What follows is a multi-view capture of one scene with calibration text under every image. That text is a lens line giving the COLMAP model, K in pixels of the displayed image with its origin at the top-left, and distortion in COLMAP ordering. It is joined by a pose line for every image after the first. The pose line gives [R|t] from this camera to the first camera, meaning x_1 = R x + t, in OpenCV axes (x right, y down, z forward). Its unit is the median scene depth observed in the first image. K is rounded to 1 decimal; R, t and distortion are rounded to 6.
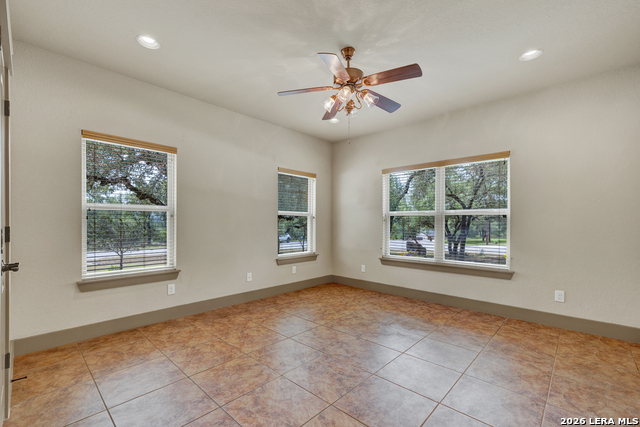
lens RADIAL K [[272.9, 0, 315.9], [0, 272.9, 220.5], [0, 0, 1]] dist [-0.017113, 0.005249]
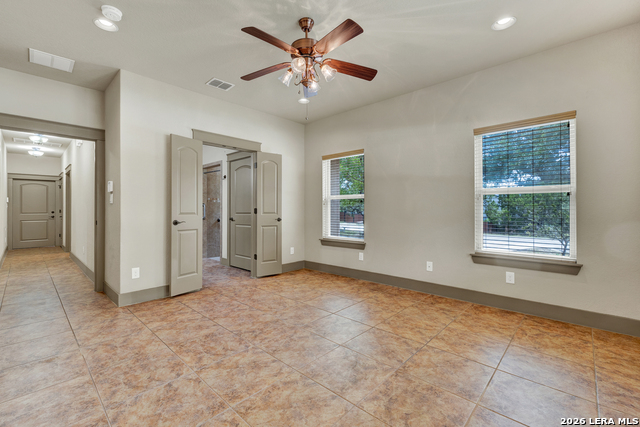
lens RADIAL K [[272.9, 0, 315.6], [0, 272.9, 209.2], [0, 0, 1]] dist [-0.017113, 0.005249]
pose [[0.020371, -0.001519, -0.999791, 0.718790], [0.007994, 0.999967, -0.001356, 0.020084], [0.999761, -0.007965, 0.020383, 0.685769]]
